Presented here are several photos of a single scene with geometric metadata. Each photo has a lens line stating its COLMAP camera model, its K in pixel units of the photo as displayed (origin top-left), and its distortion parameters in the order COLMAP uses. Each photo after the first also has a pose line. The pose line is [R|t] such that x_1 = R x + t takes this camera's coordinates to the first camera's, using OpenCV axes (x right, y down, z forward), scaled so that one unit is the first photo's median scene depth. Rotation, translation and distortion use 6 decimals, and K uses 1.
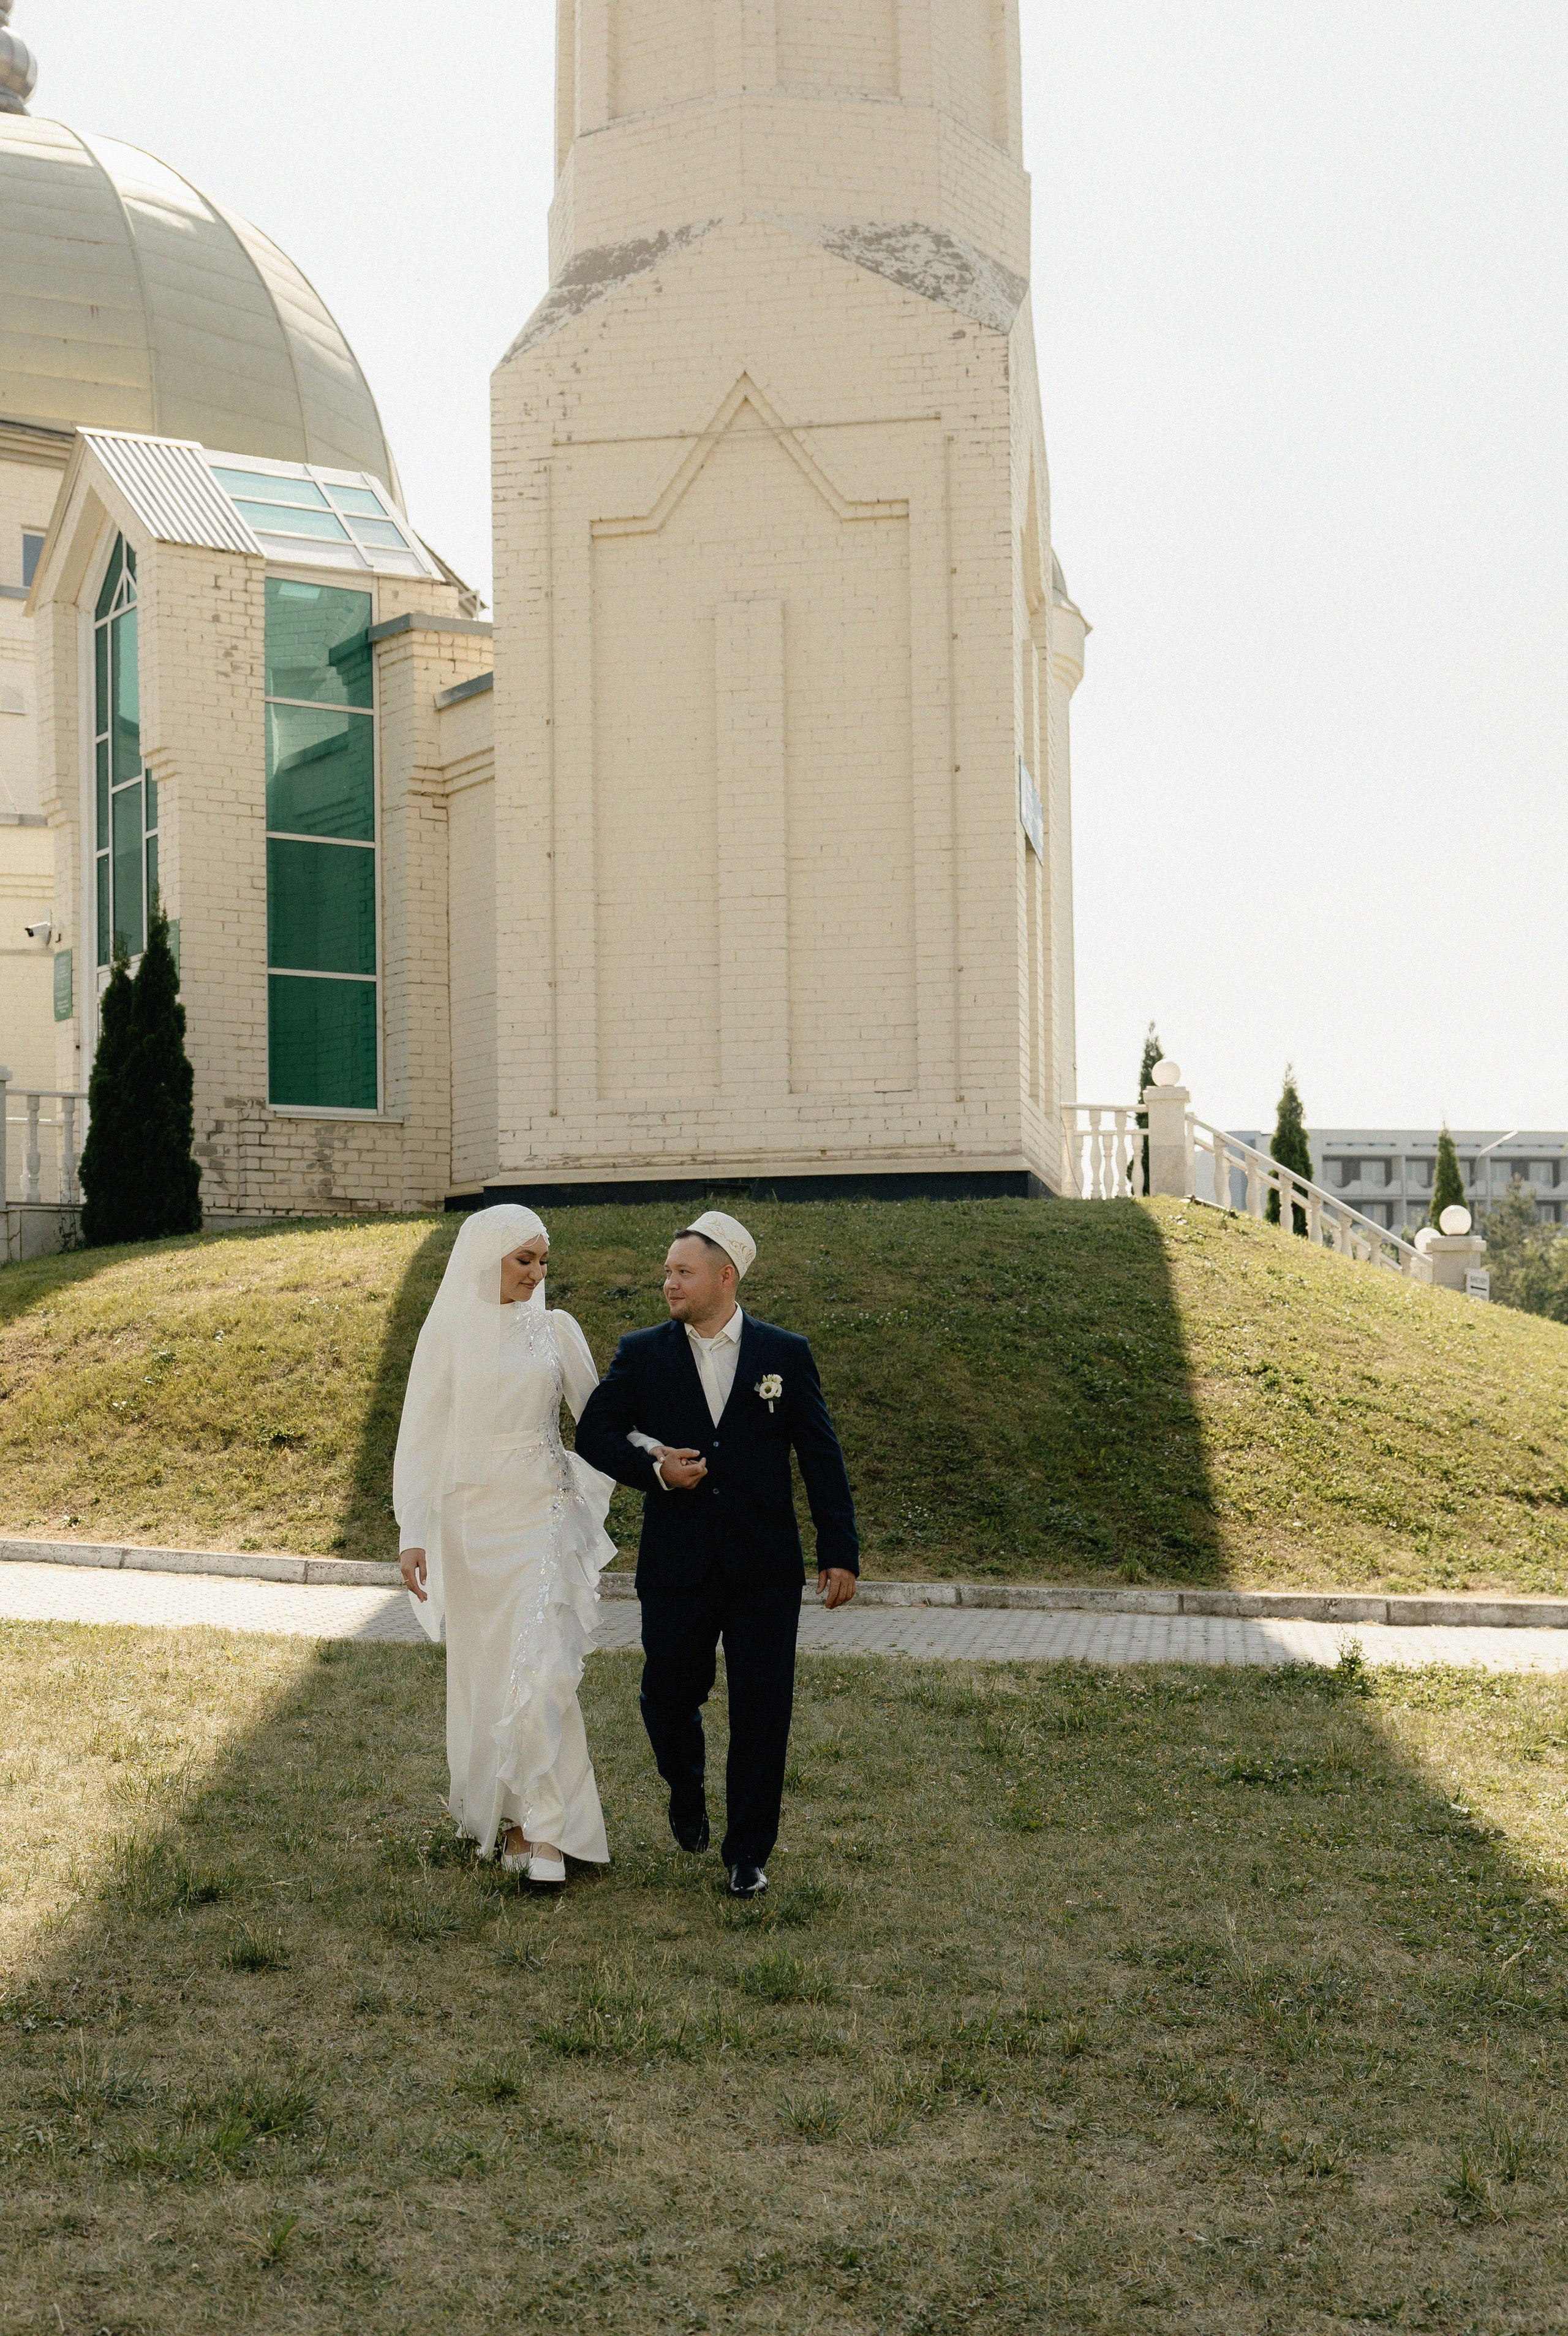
lens RADIAL K [[3046.5, 0, 666.8], [0, 3046.5, 1322.3], [0, 0, 1]] dist [0.002243, 0.020741]
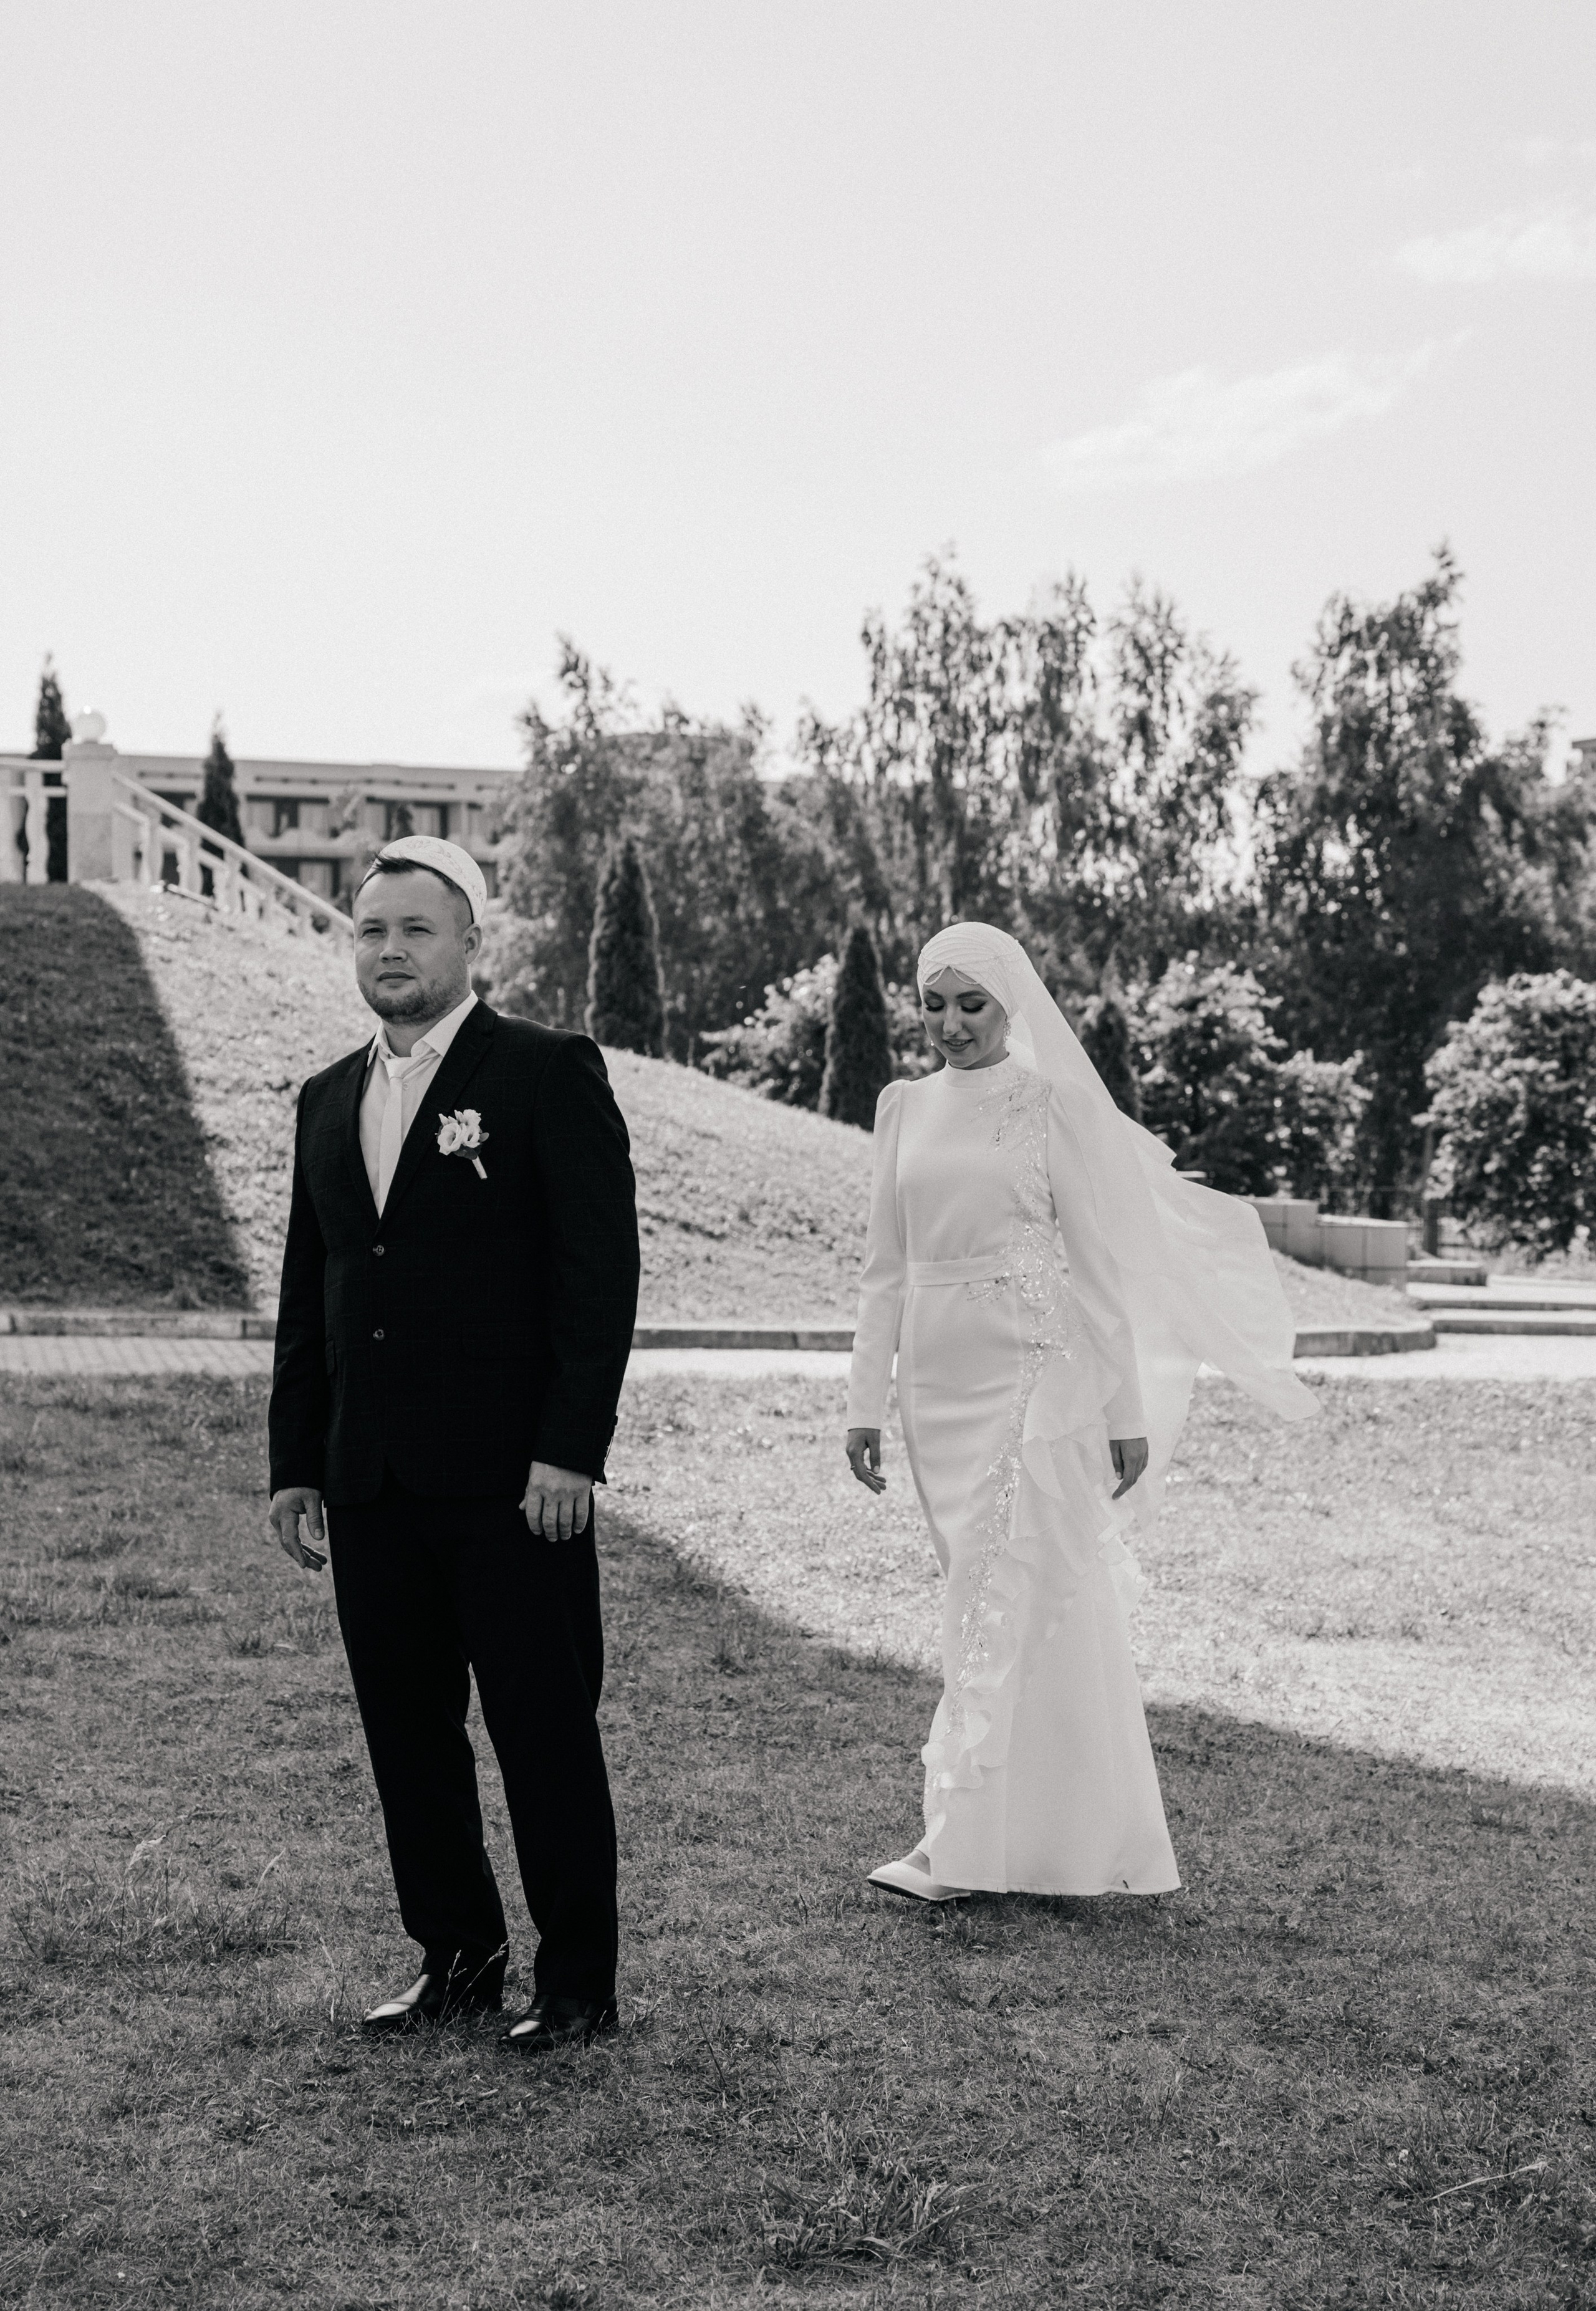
lens RADIAL K [[4435.8, 0, 798.0], [0, 4435.8, 1155.5], [0, 0, 1]] dist [0.022316, 0.024439]
pose [[0.932038, -0.000914, 0.362359, -0.108995], [-0.010536, 0.999506, 0.029622, -0.003349], [-0.362207, -0.031426, 0.931568, -0.226733]]
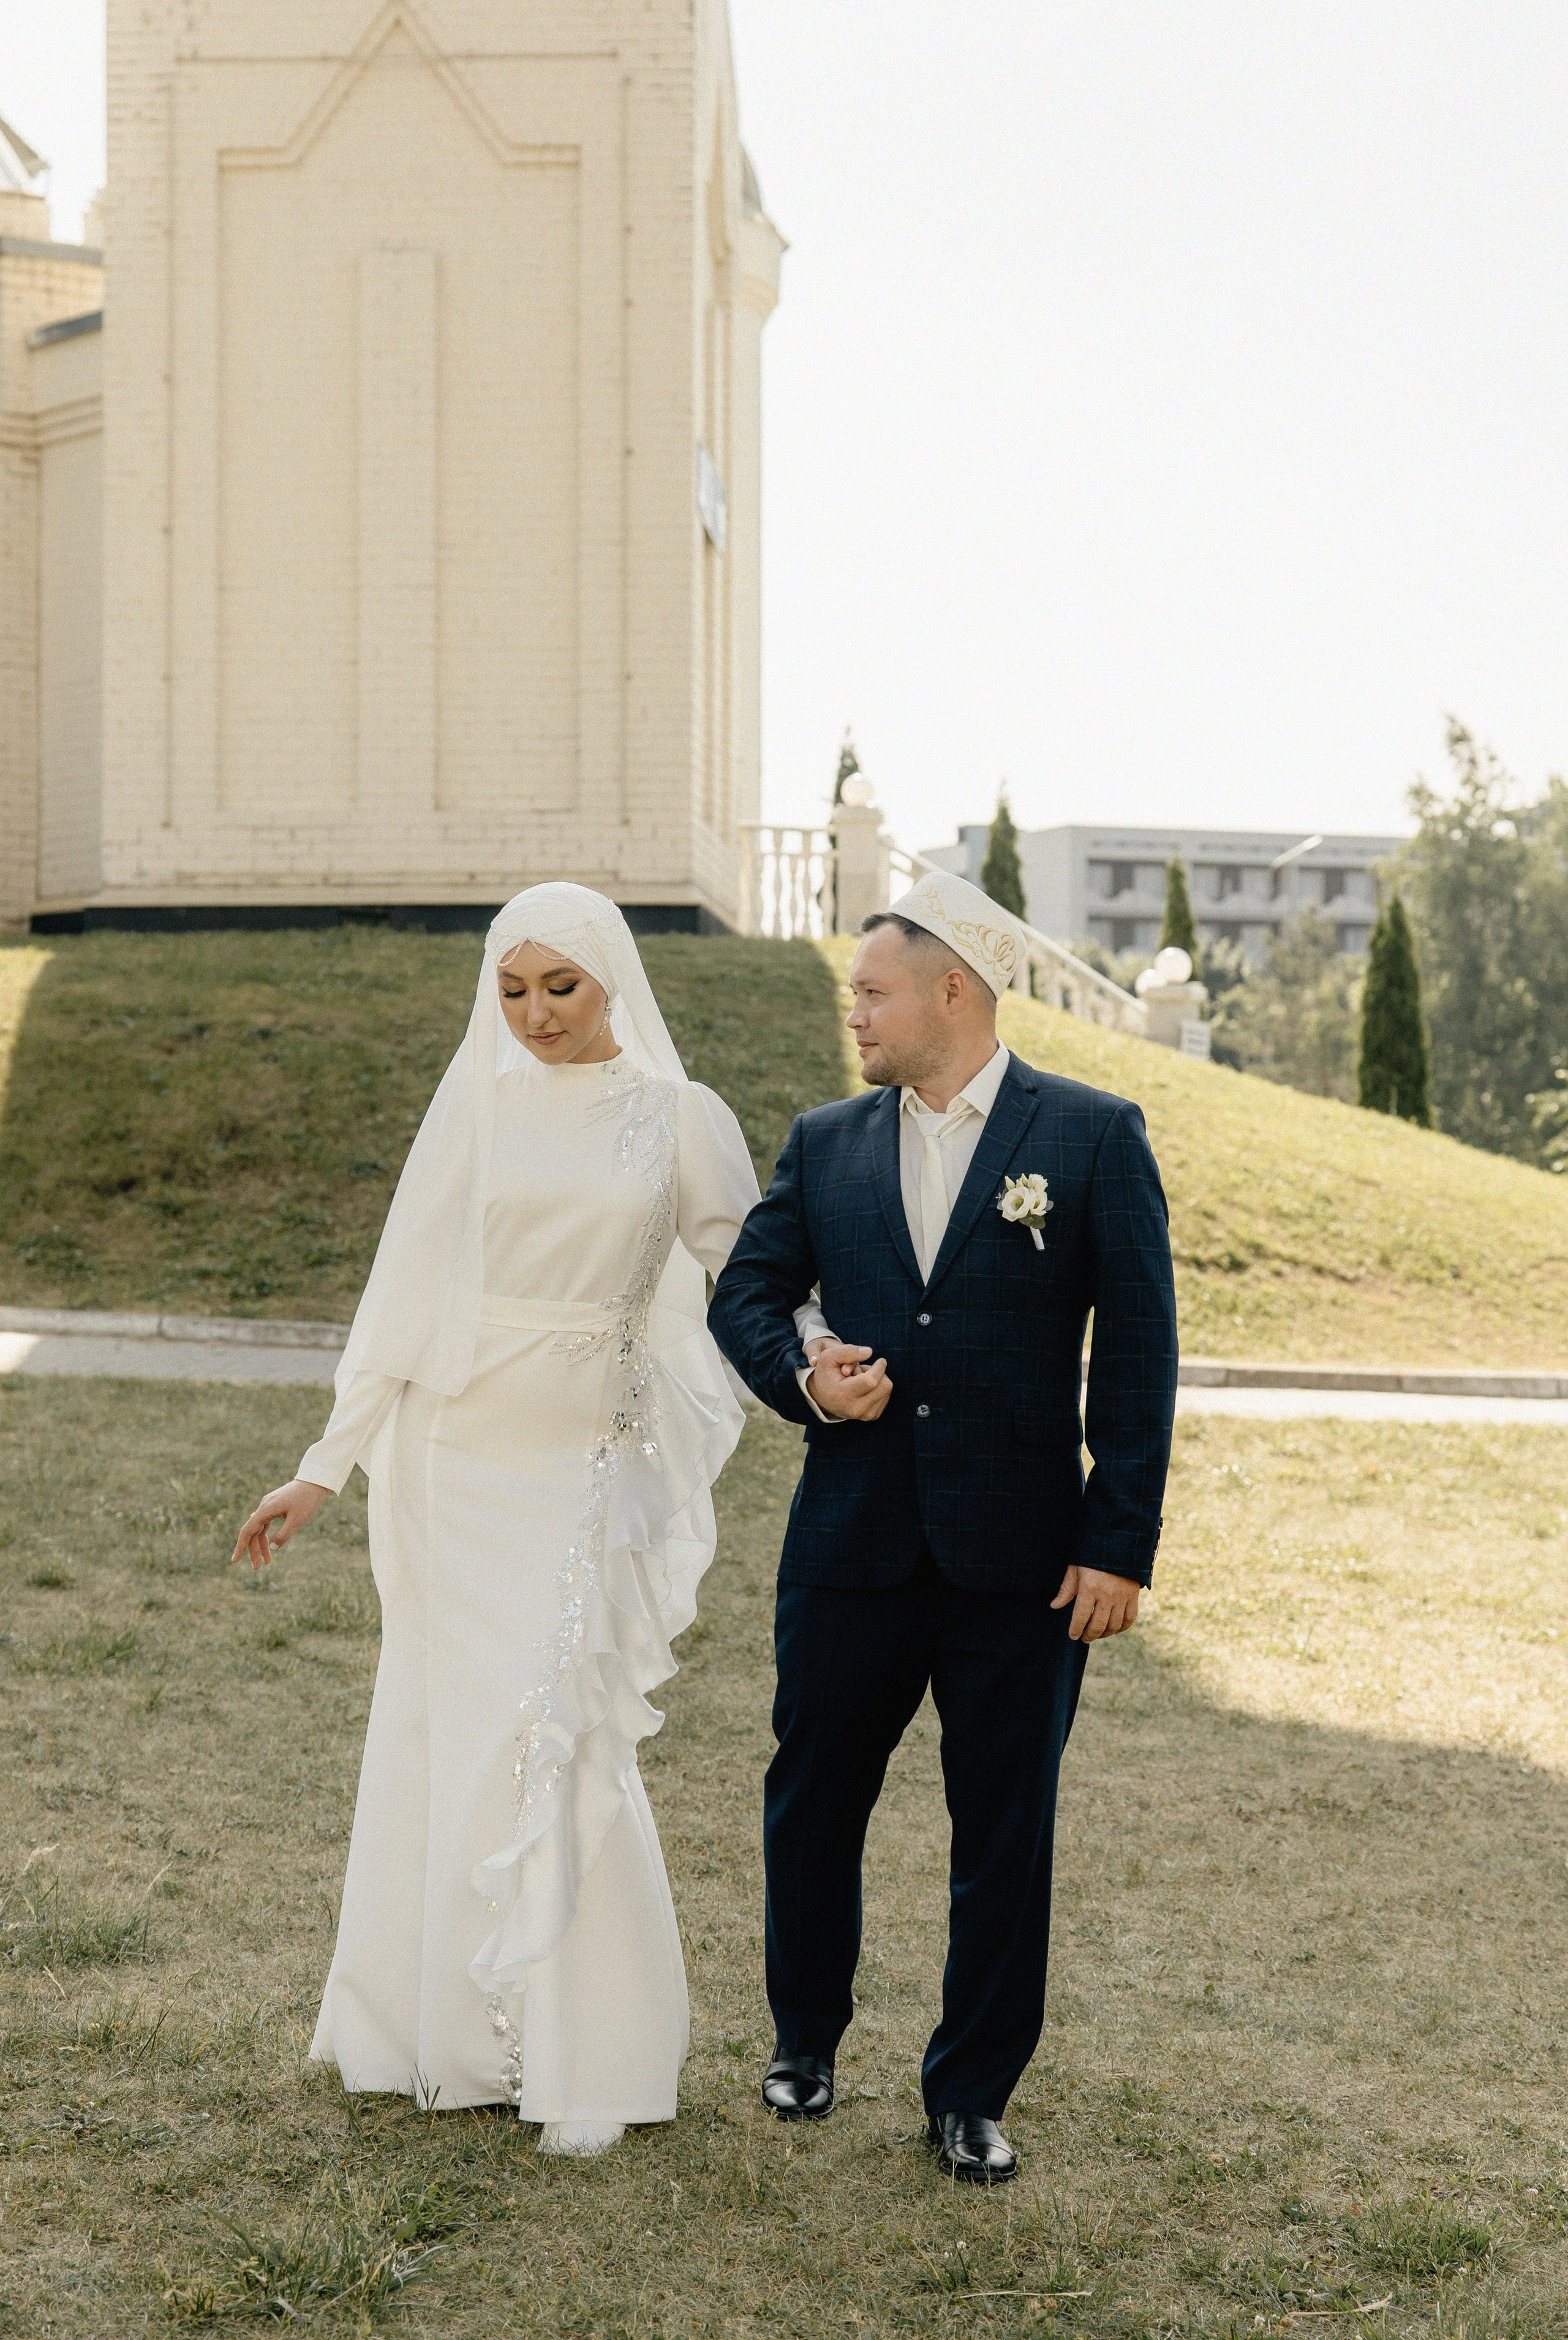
lens RADIAL K [[4123.9, 0, 784.0], [0, 4123.9, 1170.0], [0, 0, 1]] dist [0.013819, 0.004612]
pose [[0.990611, 0.015445, 0.135838, -0.021008], [-0.019059, 0.999497, 0.025347, -0.002311], [-0.135378, -0.027698, 0.990407, -0.213475]]
